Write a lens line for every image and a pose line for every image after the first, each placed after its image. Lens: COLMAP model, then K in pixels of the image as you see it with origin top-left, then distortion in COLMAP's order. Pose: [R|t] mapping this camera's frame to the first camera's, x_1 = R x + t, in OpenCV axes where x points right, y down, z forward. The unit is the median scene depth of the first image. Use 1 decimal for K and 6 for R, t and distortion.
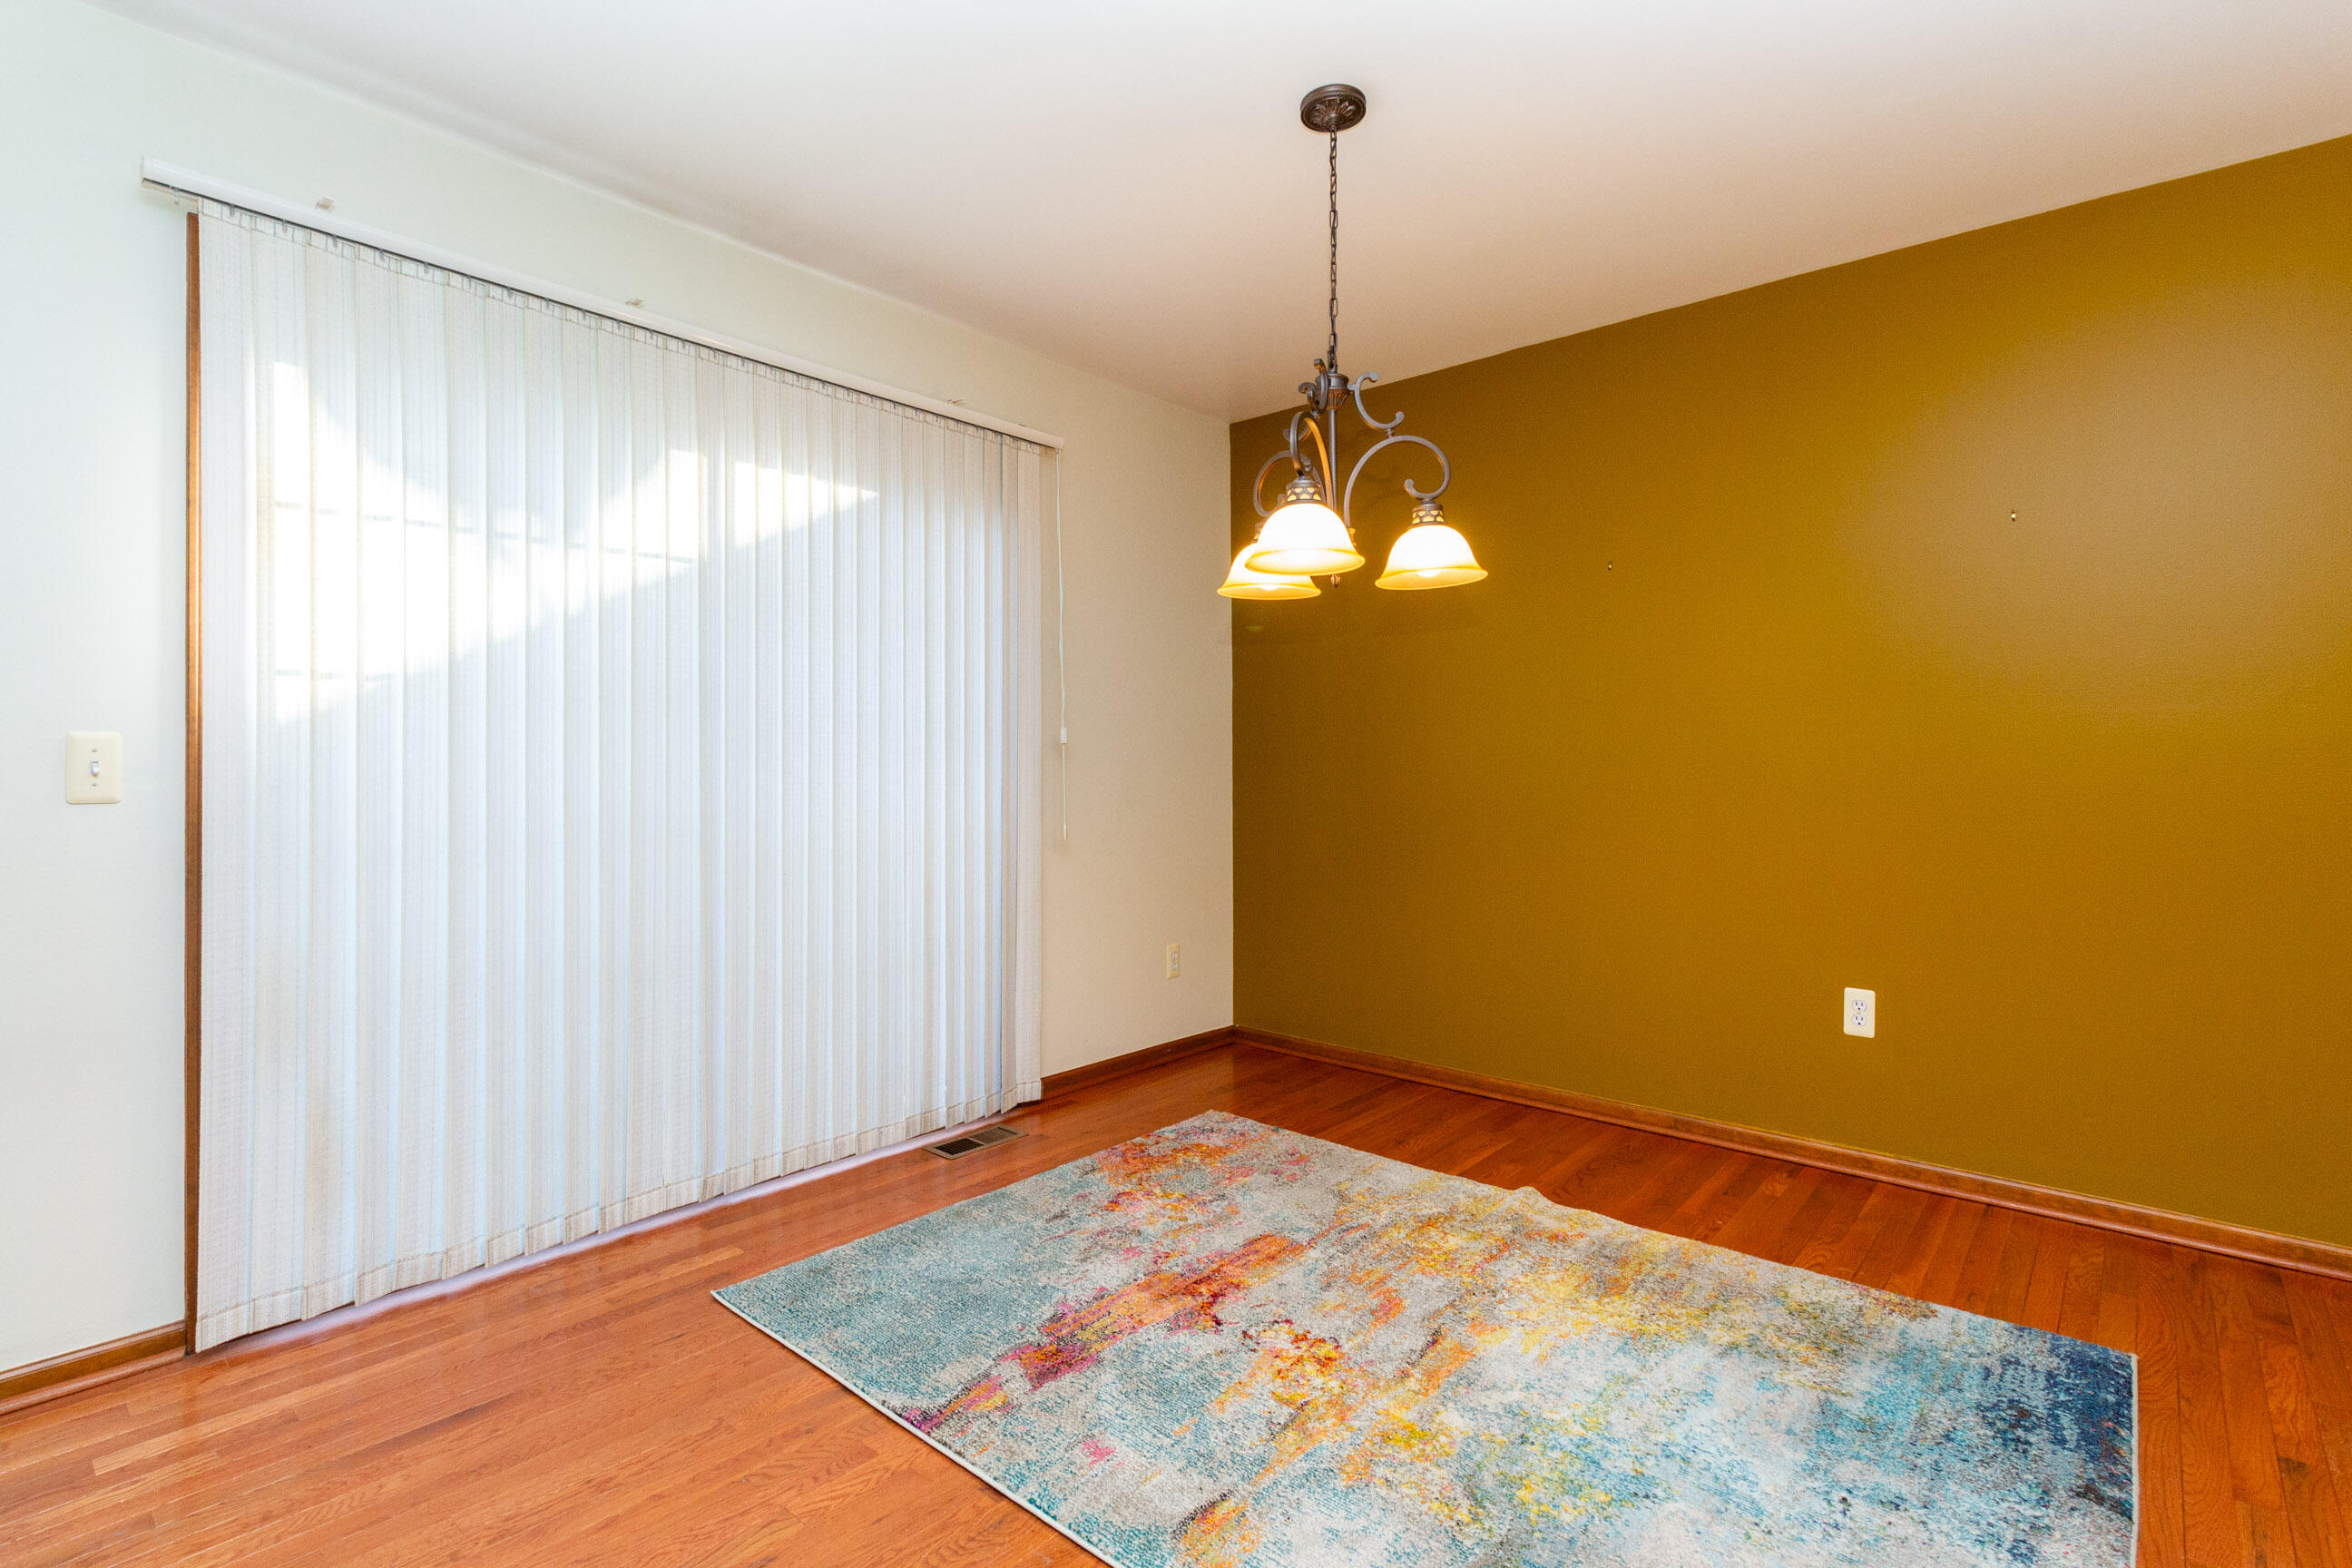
lens RADIAL K [[1126.1, 0, 1122.4], [0, 1126.1, 790.9], [0, 0, 1]] dist [0.003442, 0.001121]
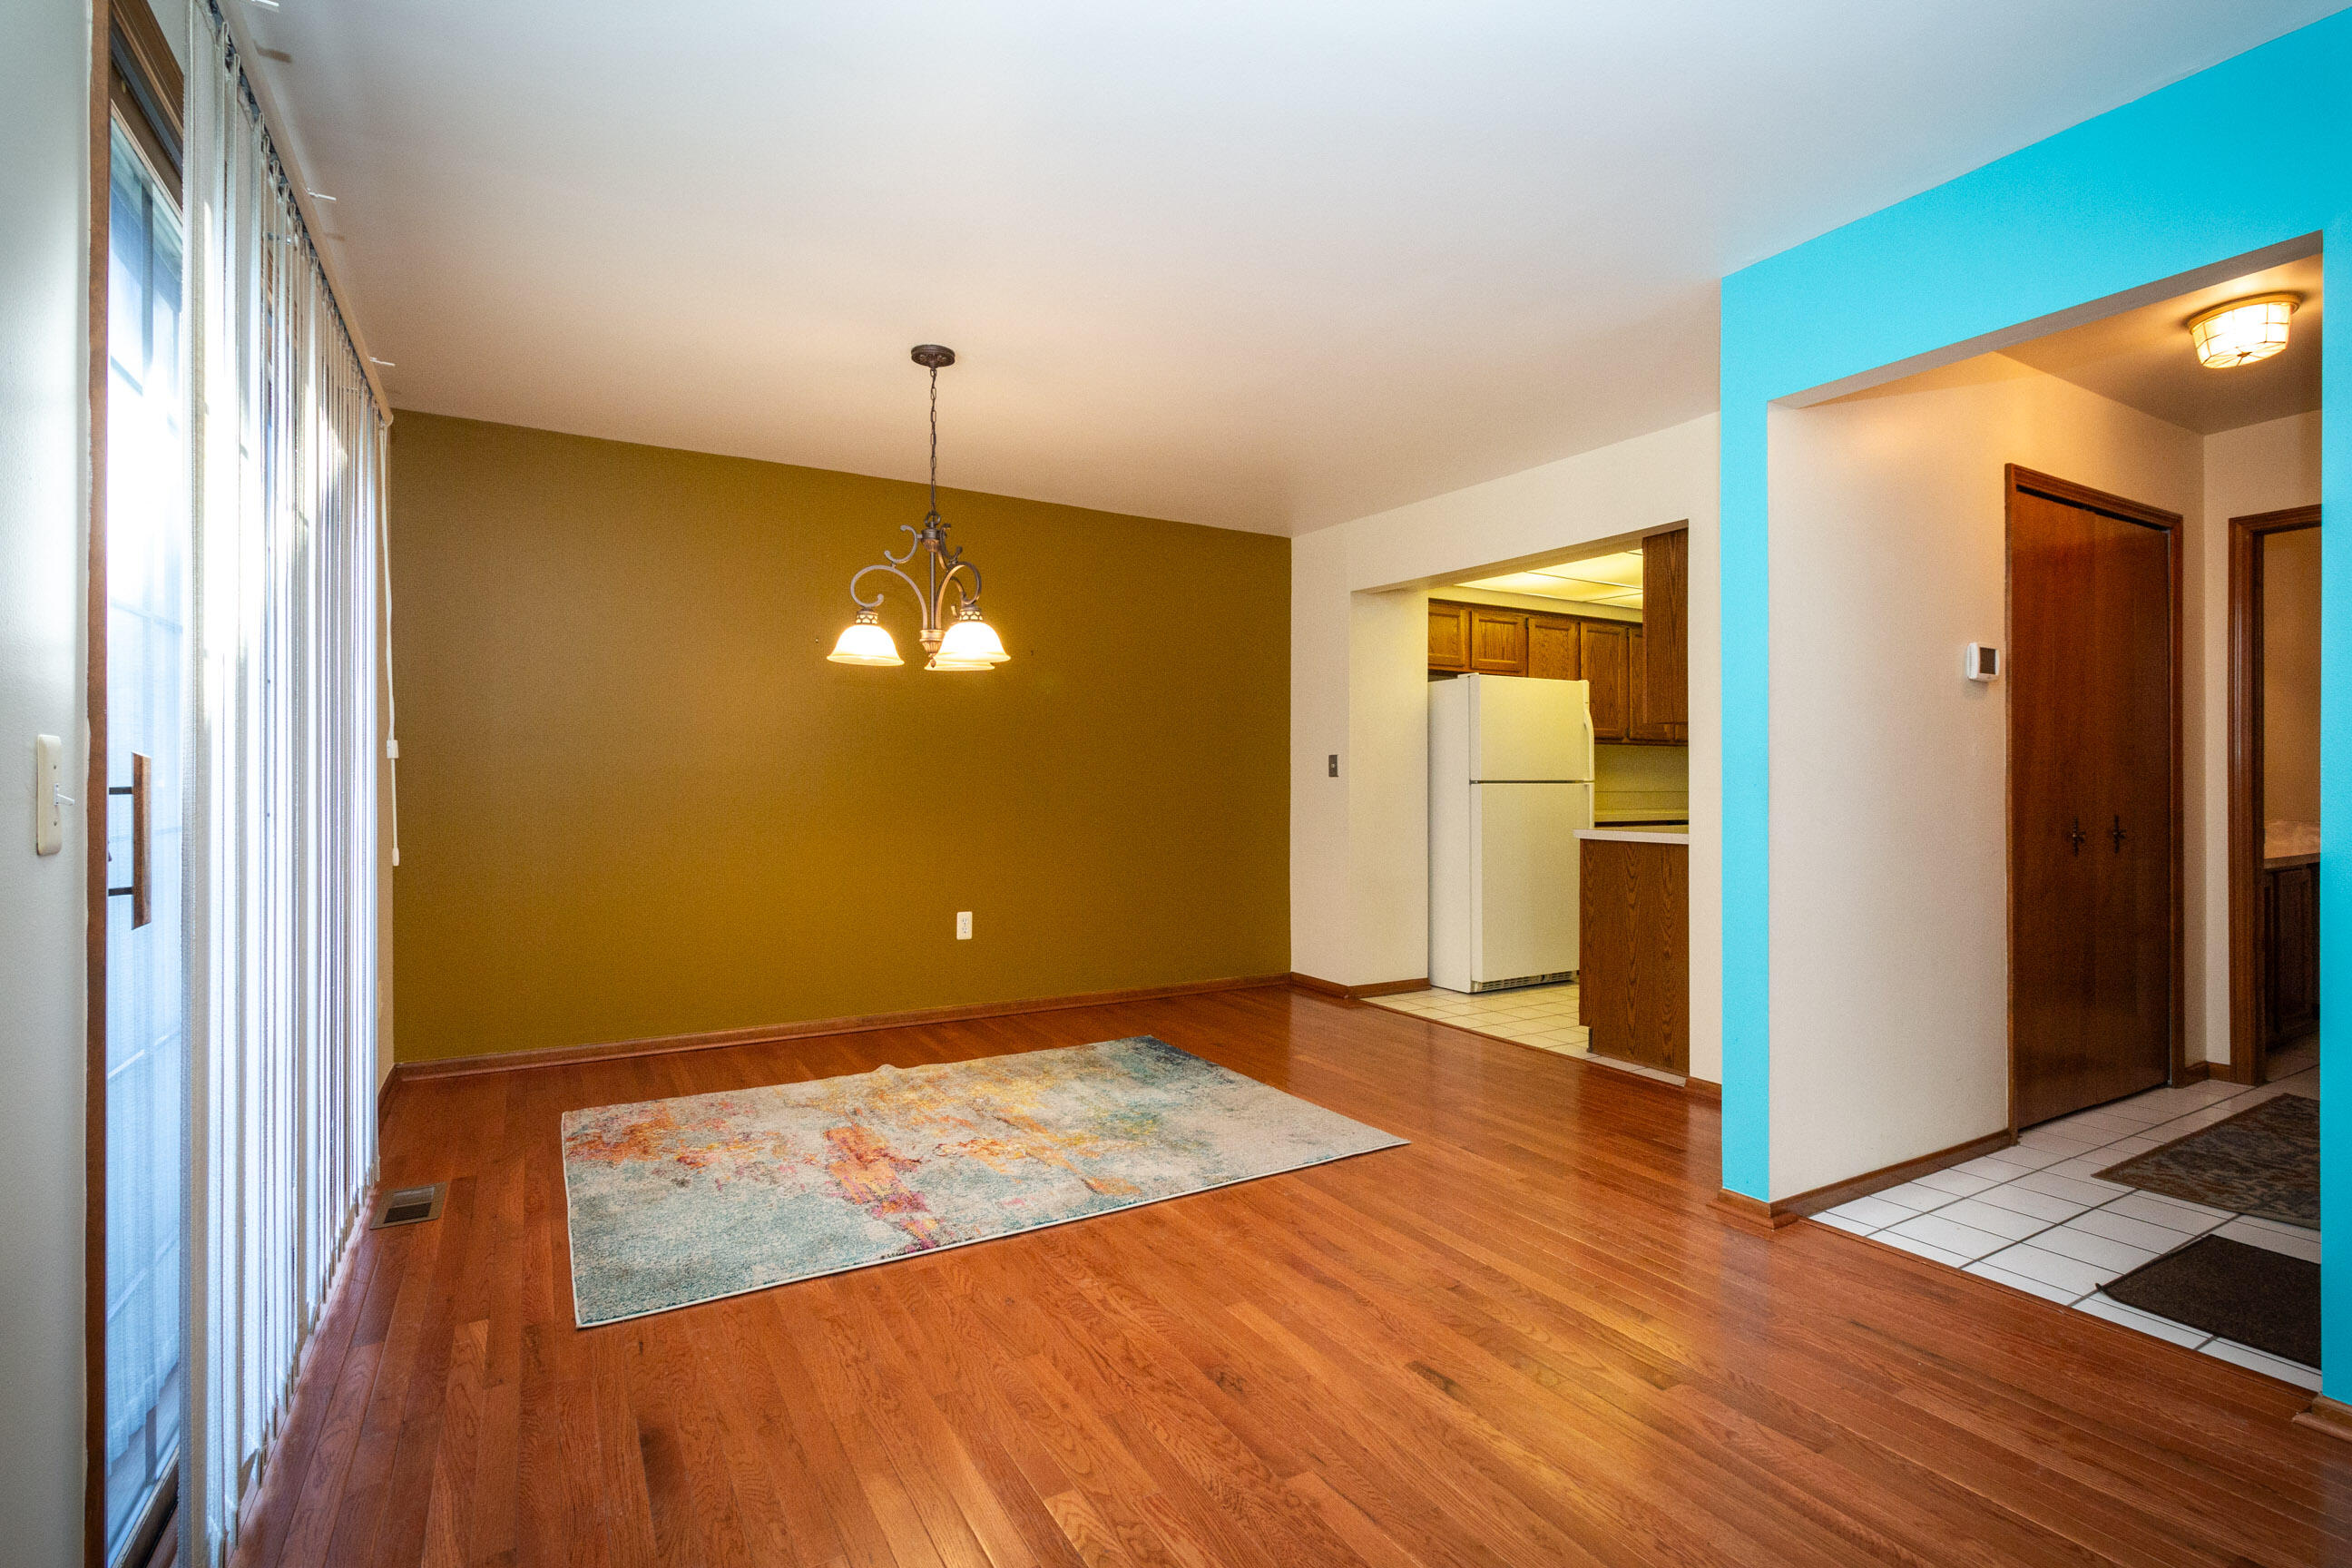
lens RADIAL K [[1111.4, 0, 1176.0], [0, 1111.4, 784.0], [0, 0, 1]] dist [0.000281, -0.000056]
pose [[0.311285, -0.004959, 0.950304, -1.067441], [0.023174, 0.999729, -0.002374, -0.013228], [-0.950034, 0.022761, 0.311315, 0.180773]]
